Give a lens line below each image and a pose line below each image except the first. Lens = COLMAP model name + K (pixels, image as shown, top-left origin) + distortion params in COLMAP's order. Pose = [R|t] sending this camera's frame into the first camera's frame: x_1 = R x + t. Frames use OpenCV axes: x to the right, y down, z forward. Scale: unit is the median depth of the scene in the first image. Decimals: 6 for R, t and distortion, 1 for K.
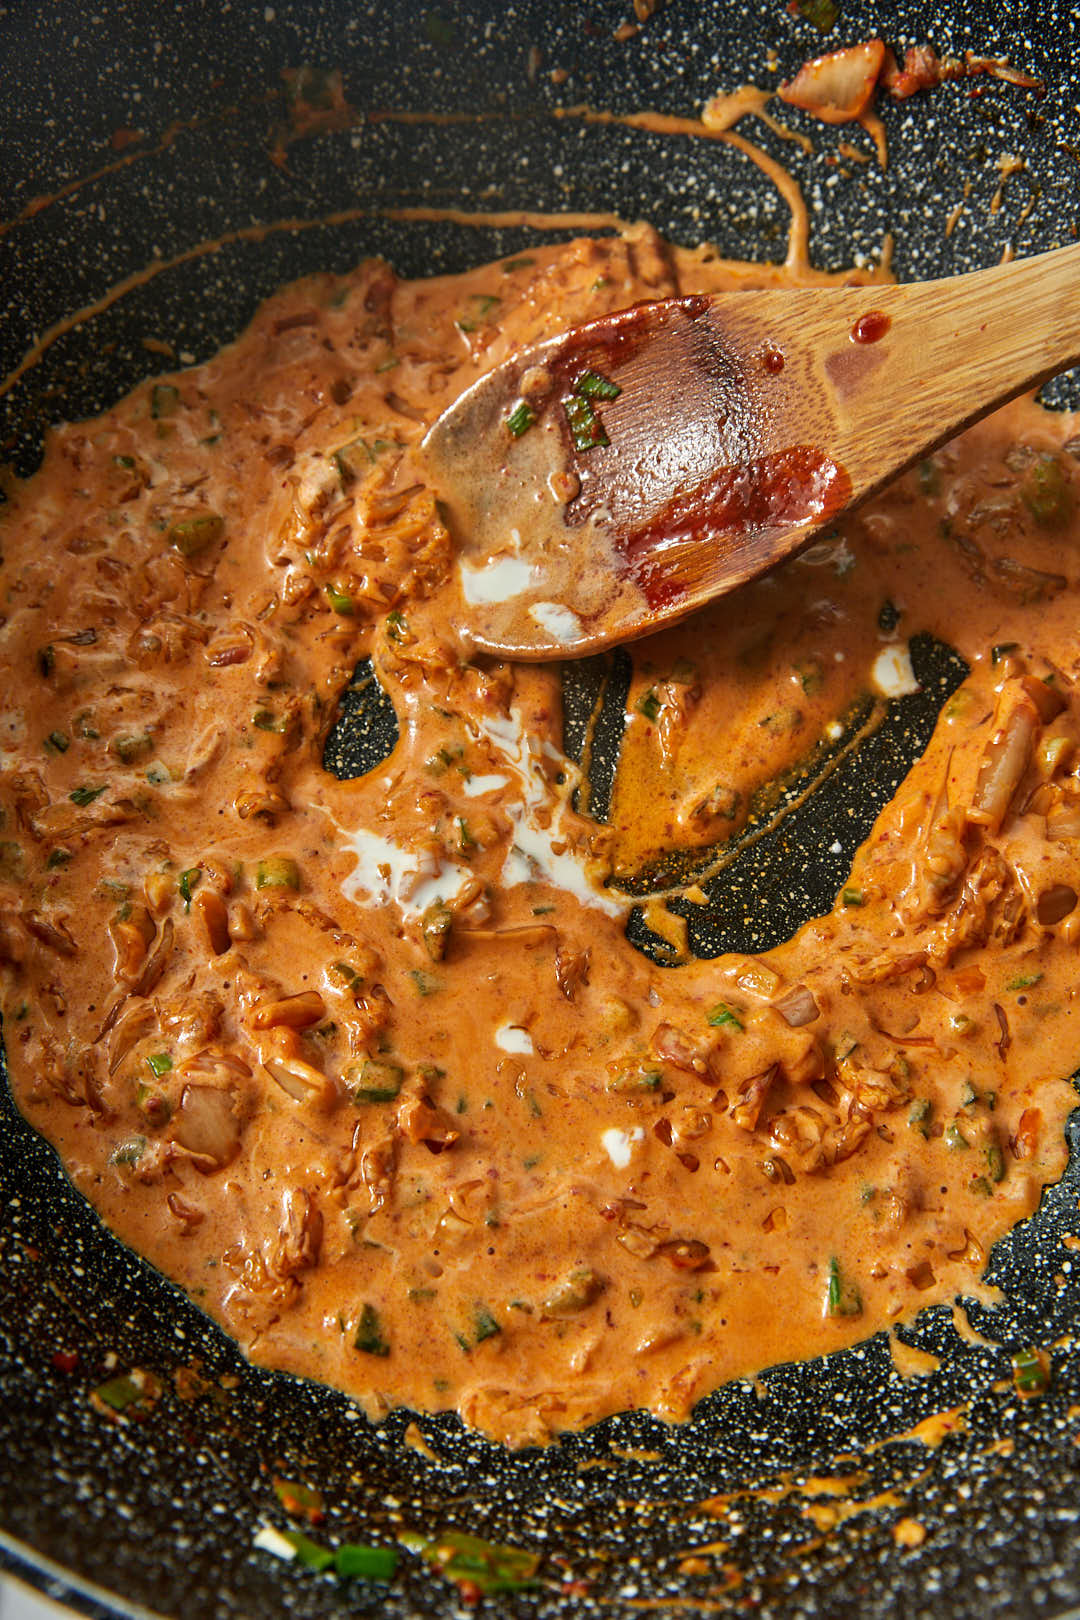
lens RADIAL K [[1792.5, 0, 539.5], [0, 1792.5, 805.3], [0, 0, 1]] dist [-0.040319, 0.000000]
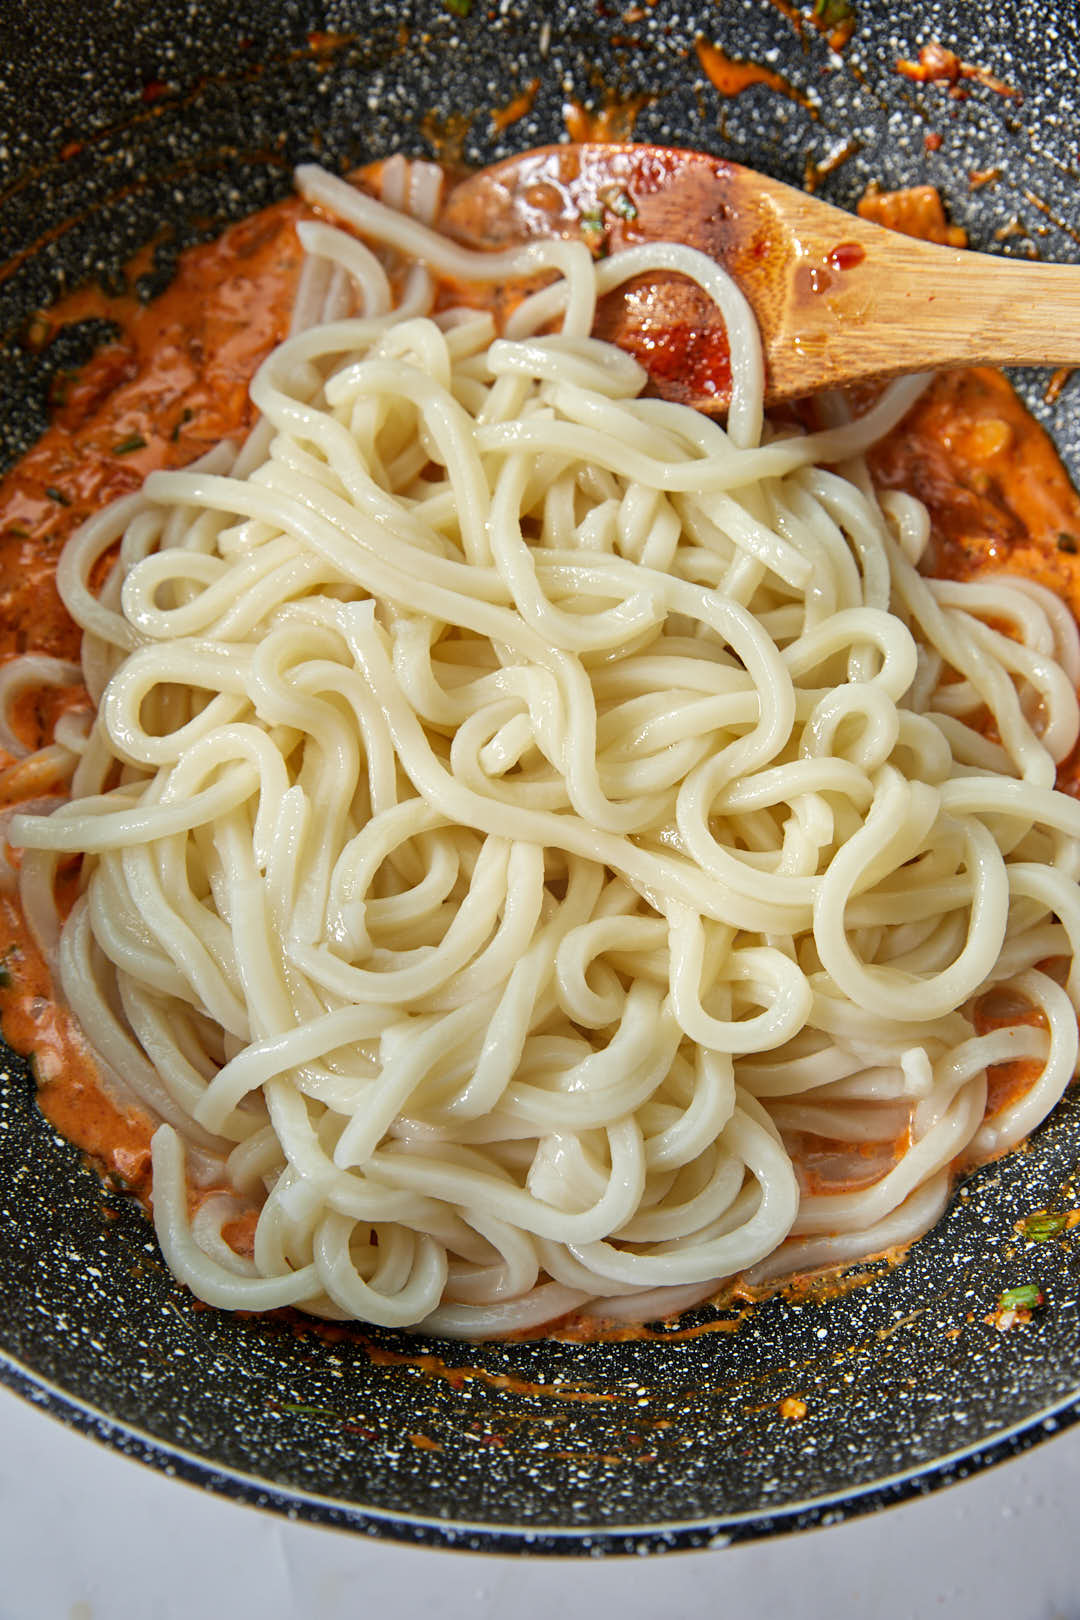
lens RADIAL K [[1980.6, 0, 550.4], [0, 1980.6, 799.7], [0, 0, 1]] dist [-0.122781, 0.000000]
pose [[0.998264, 0.058333, 0.008154, 0.017368], [-0.058512, 0.998006, 0.023690, 0.005460], [-0.006755, -0.024126, 0.999686, -0.172163]]
